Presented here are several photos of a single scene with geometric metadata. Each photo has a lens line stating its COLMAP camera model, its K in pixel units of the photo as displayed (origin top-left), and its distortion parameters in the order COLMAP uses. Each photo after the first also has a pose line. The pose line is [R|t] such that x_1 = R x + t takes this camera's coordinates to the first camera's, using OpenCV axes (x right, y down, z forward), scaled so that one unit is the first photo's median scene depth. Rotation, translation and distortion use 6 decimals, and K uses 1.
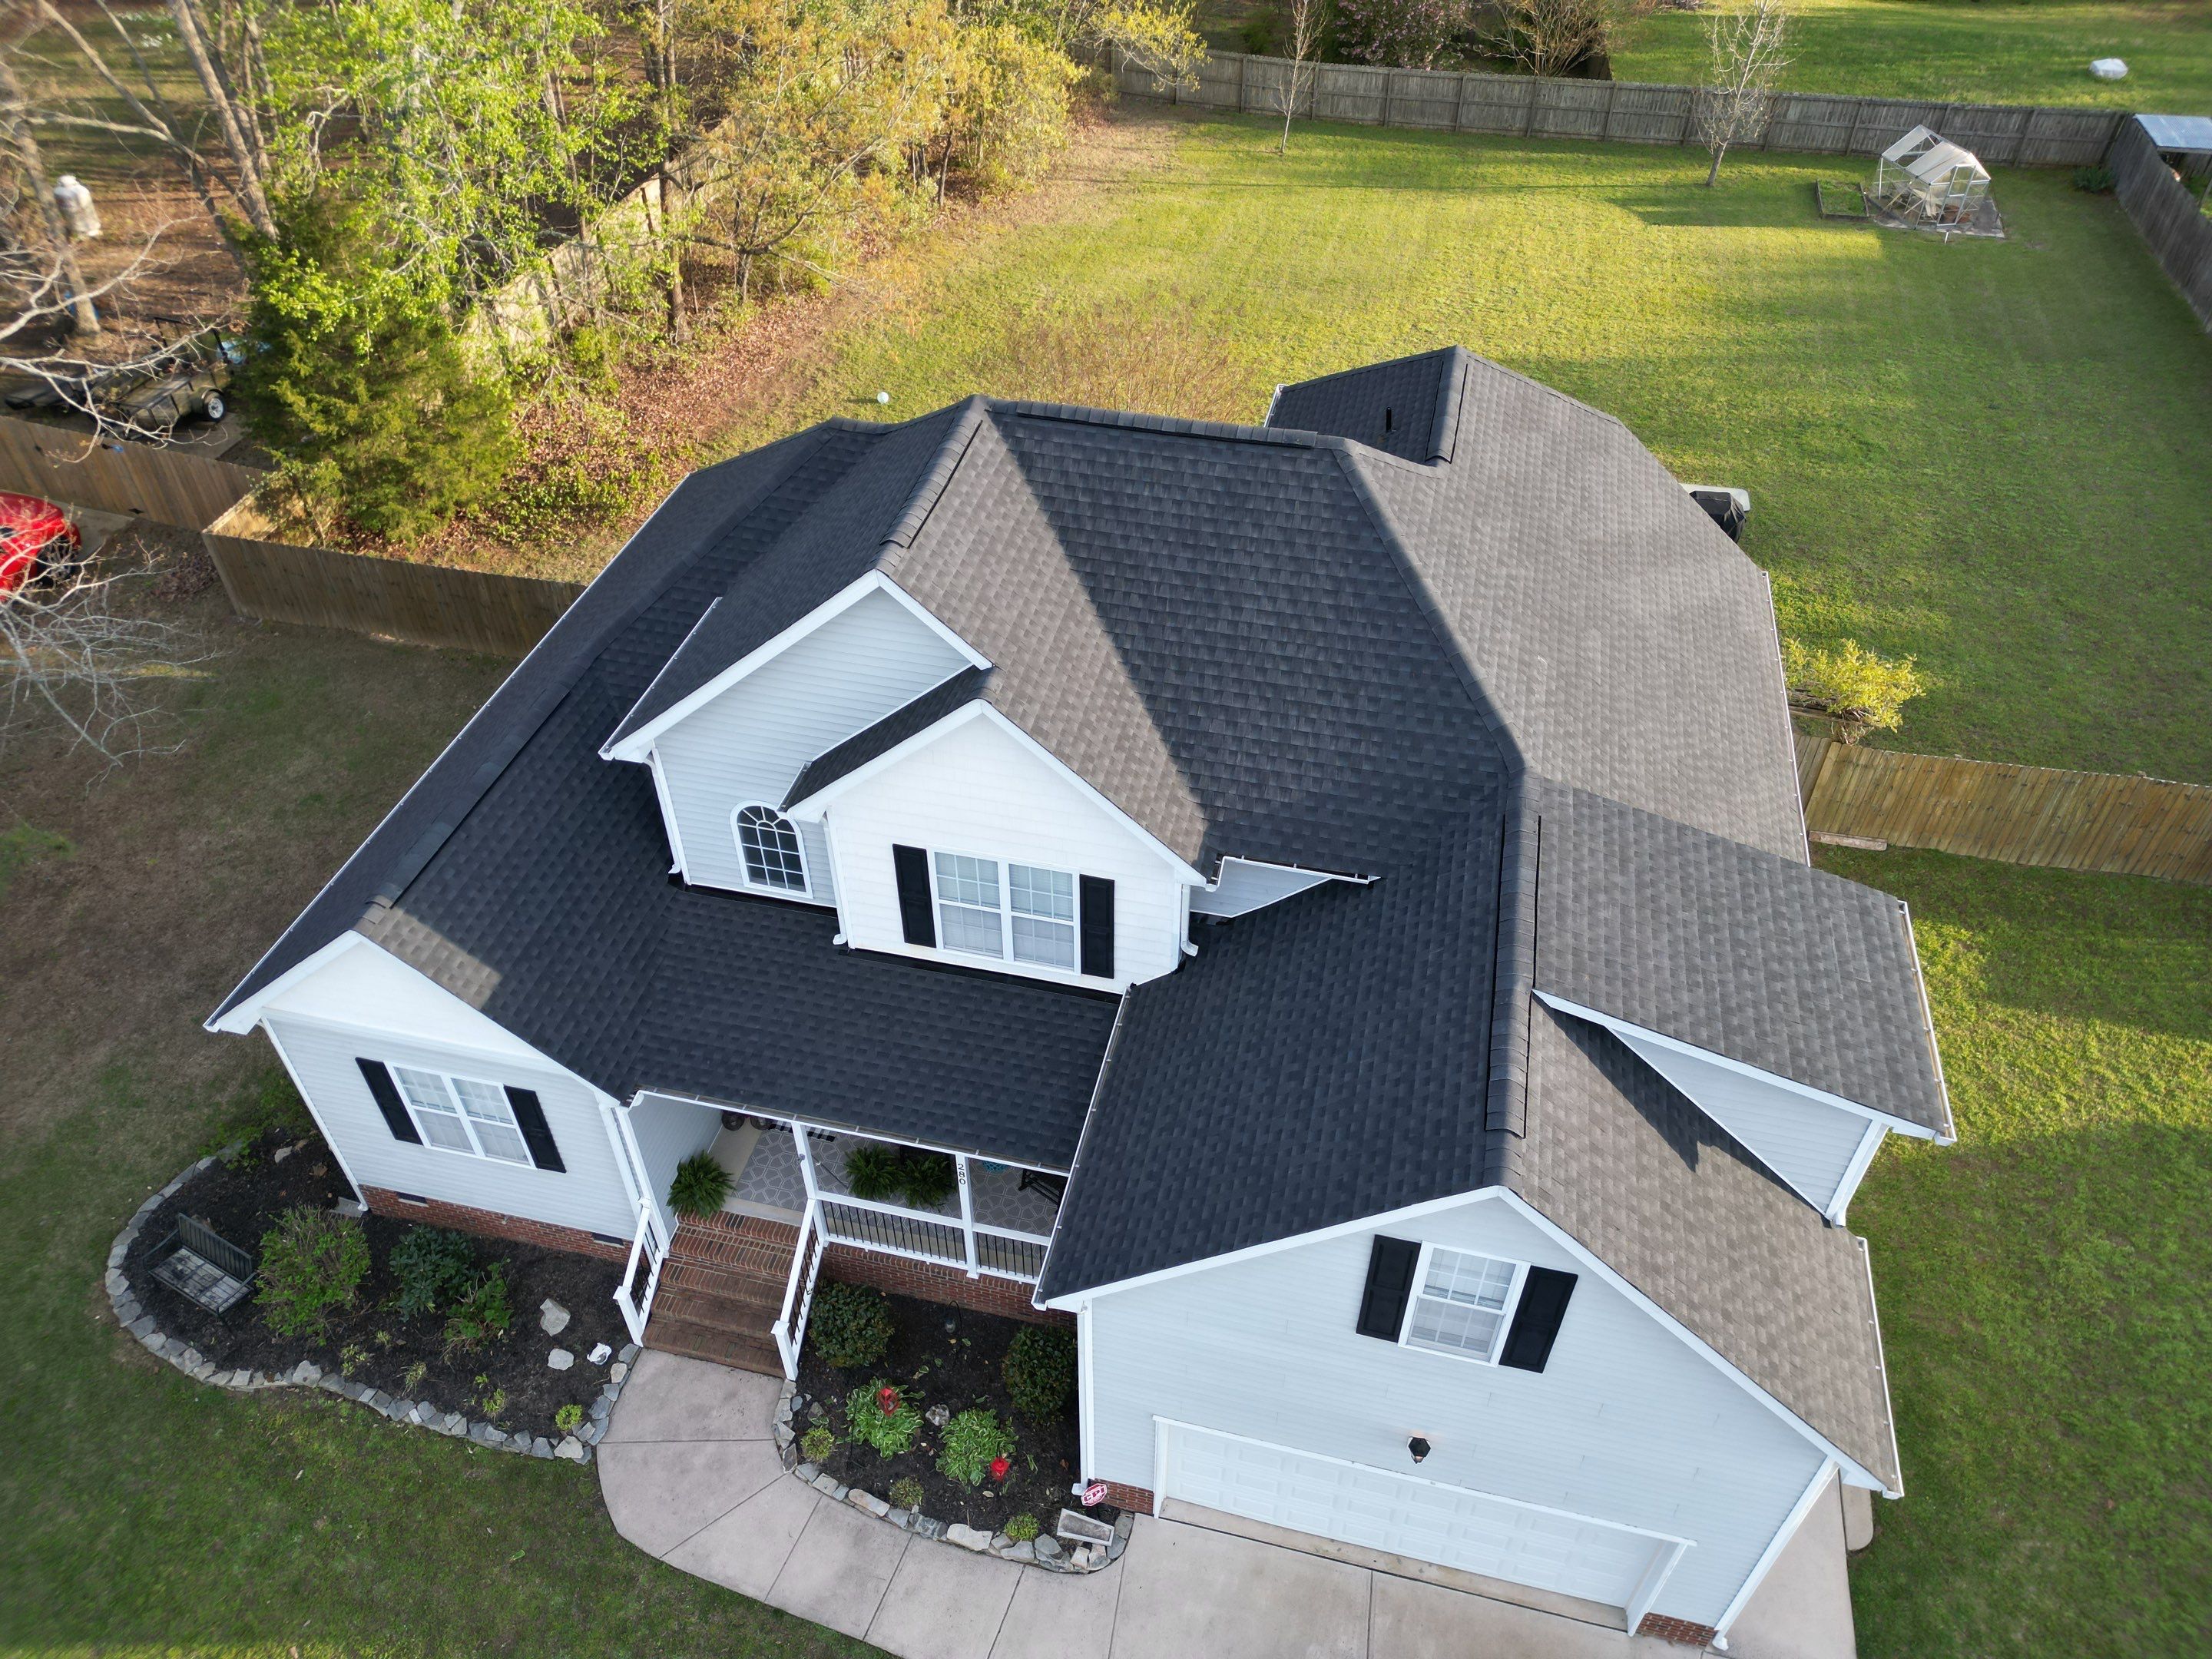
lens RADIAL K [[1542.4, 0, 1102.9], [0, 1542.4, 818.3], [0, 0, 1]] dist [0.076621, -0.065289]
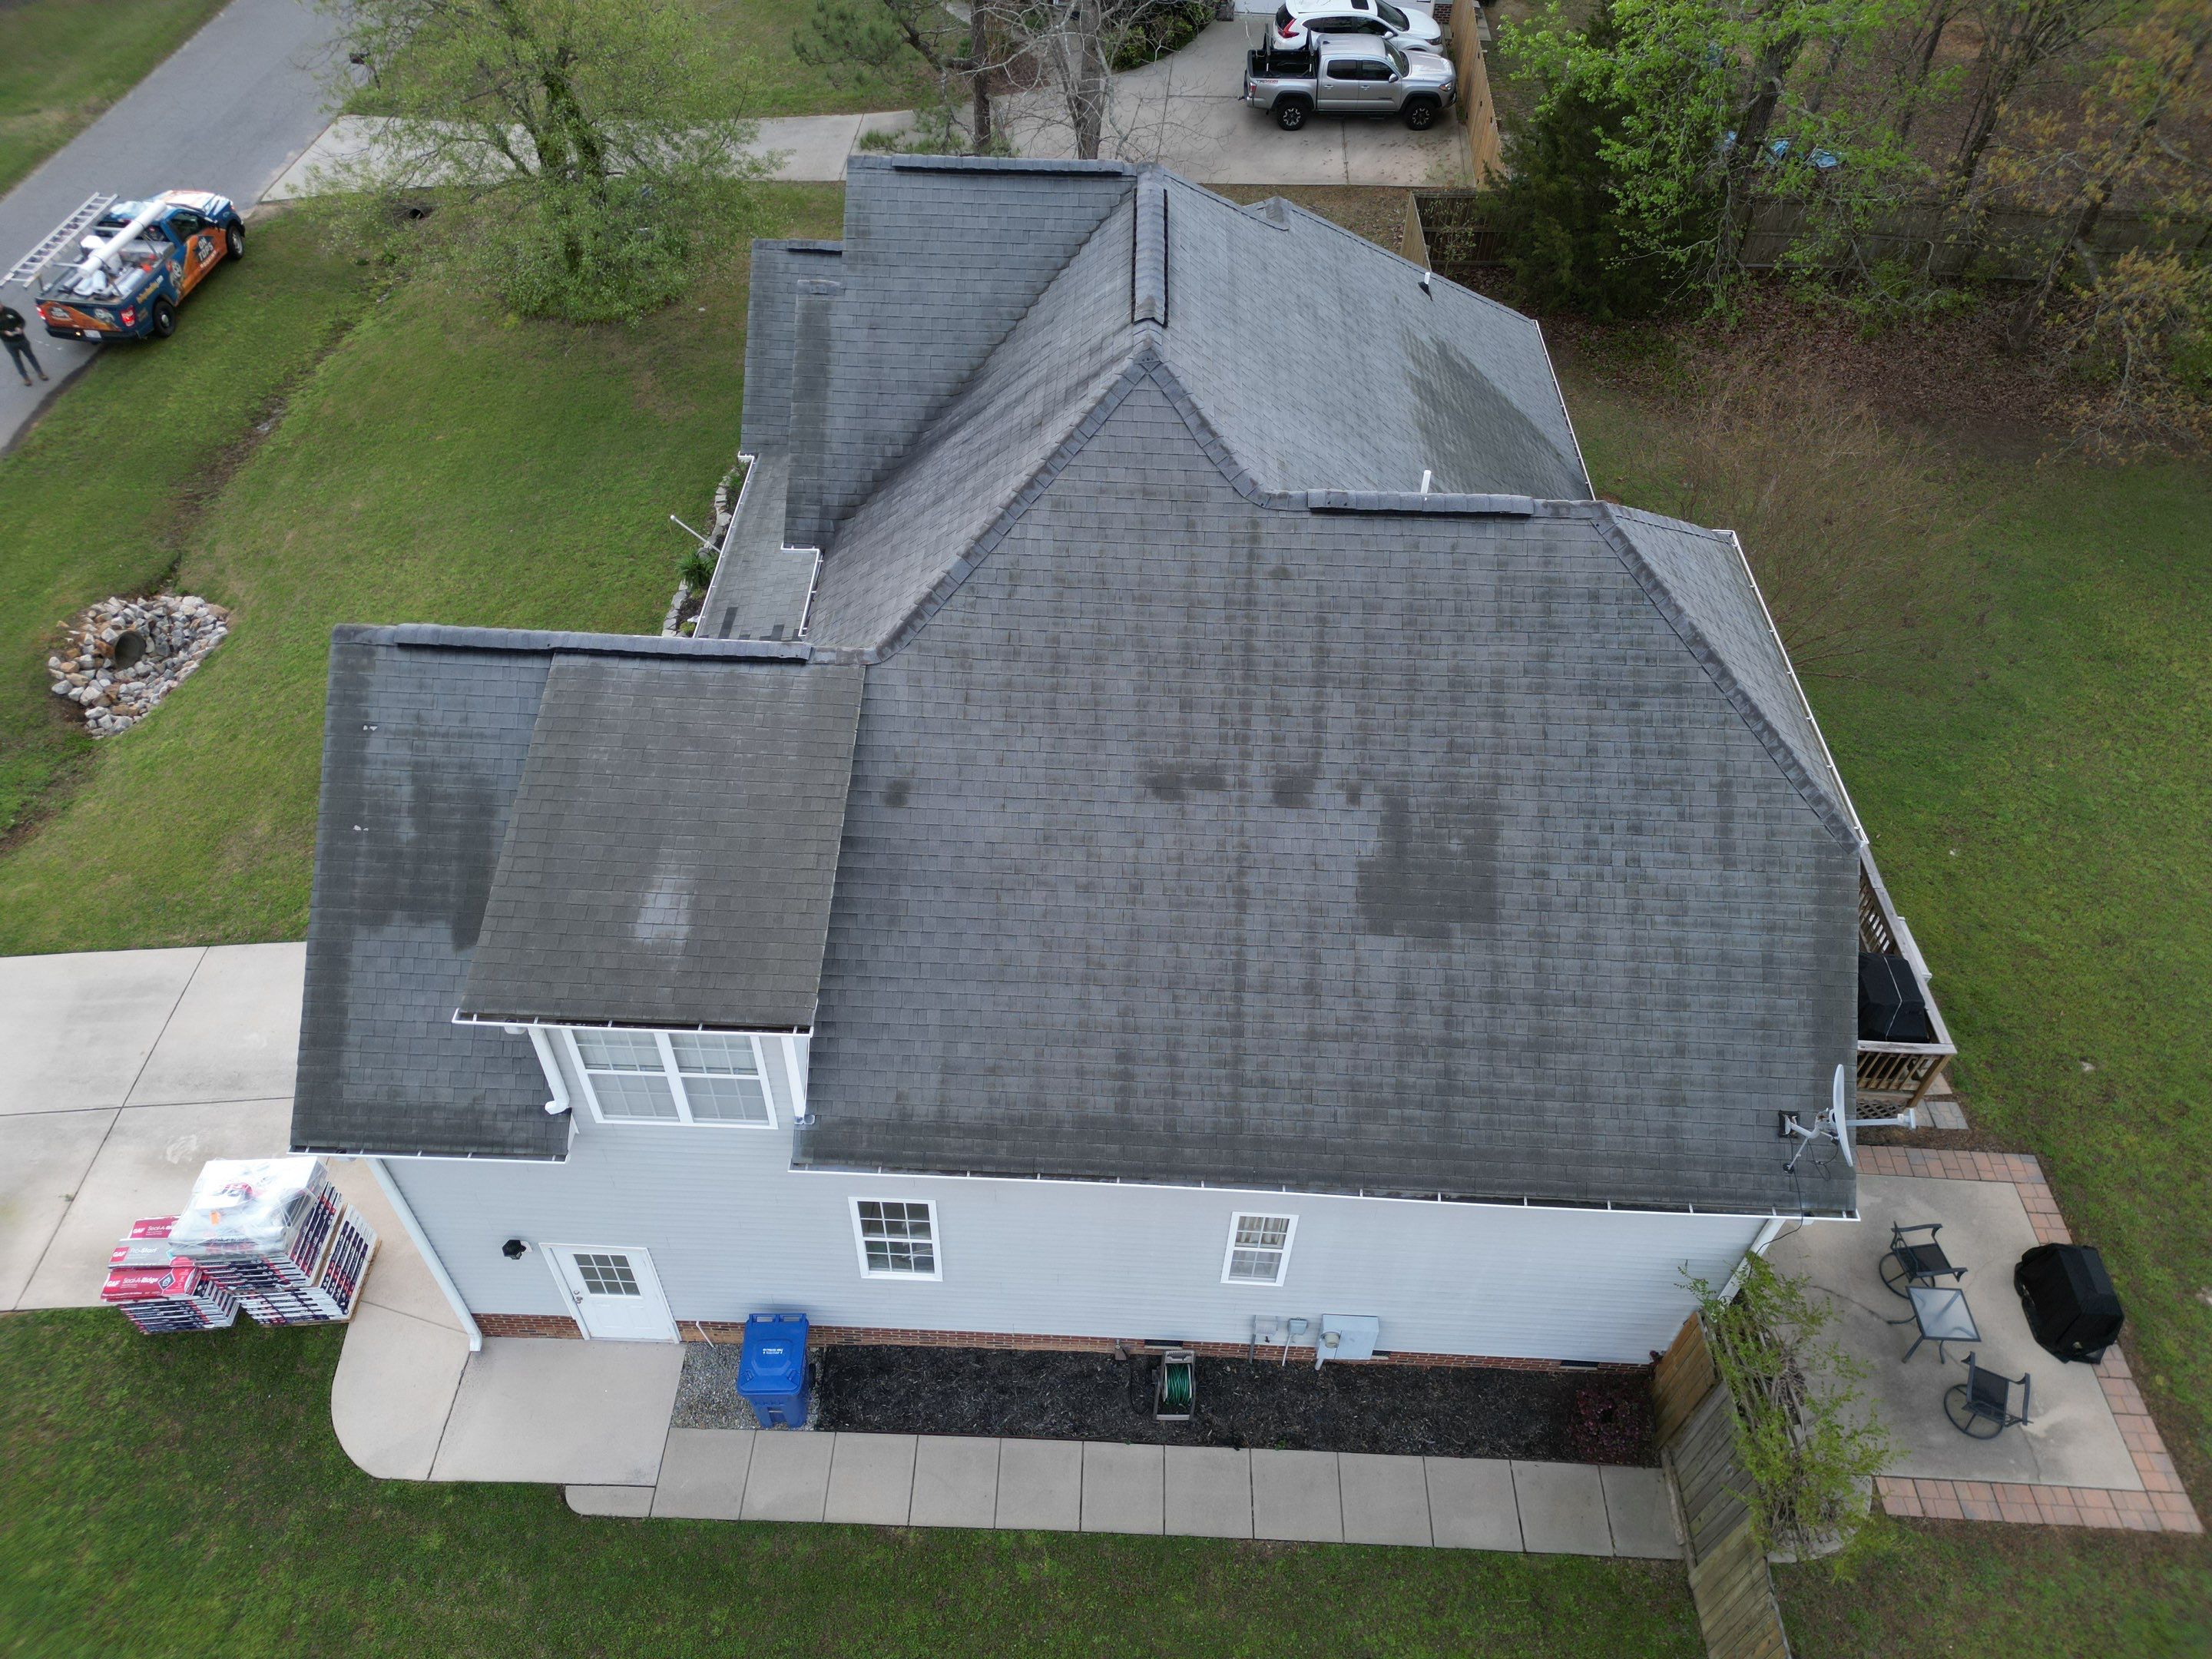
lens RADIAL K [[1542.4, 0, 1099.0], [0, 1542.4, 817.8], [0, 0, 1]] dist [0.076621, -0.065289]
pose [[0.200159, 0.710745, -0.674372, 0.859949], [-0.676343, 0.598227, 0.429749, -0.404274], [0.708870, 0.370089, 0.600448, 0.475475]]
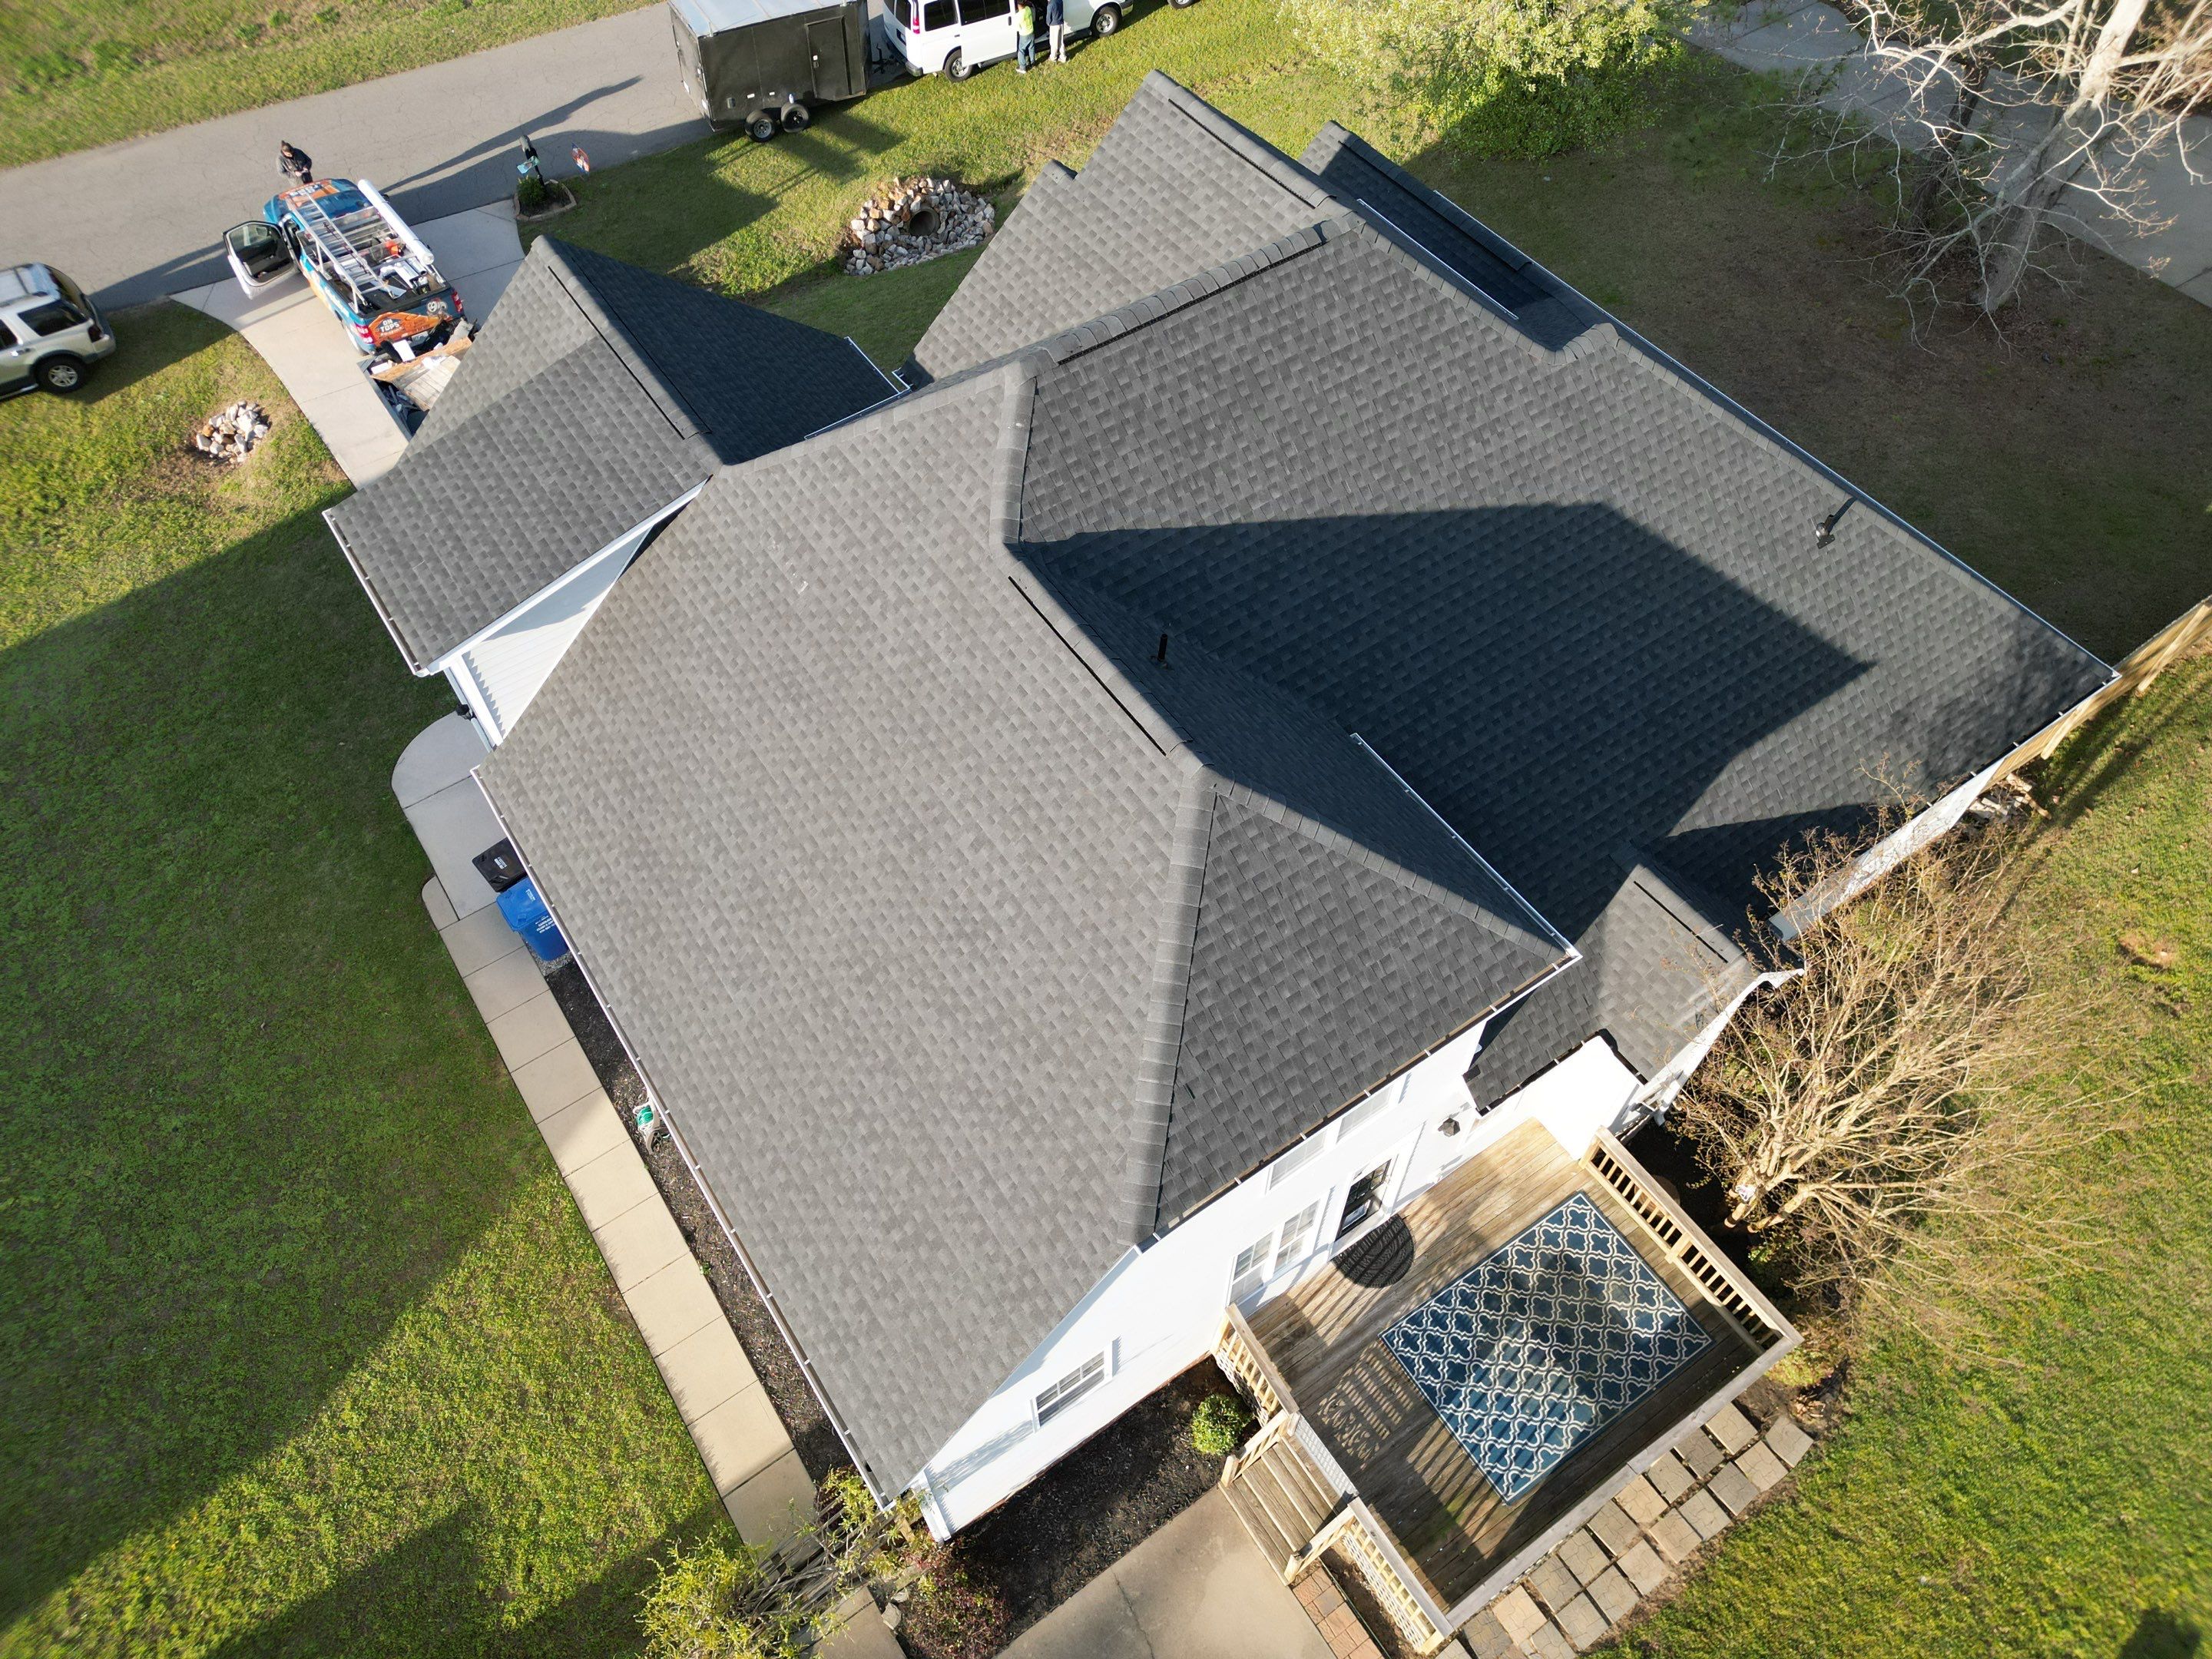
lens RADIAL K [[1542.4, 0, 1095.4], [0, 1542.4, 829.4], [0, 0, 1]] dist [0.076621, -0.065289]
pose [[-0.677395, 0.606798, -0.415850, 0.593217], [-0.481580, 0.061524, 0.874240, -0.924527], [0.556072, 0.792471, 0.250546, 0.905608]]
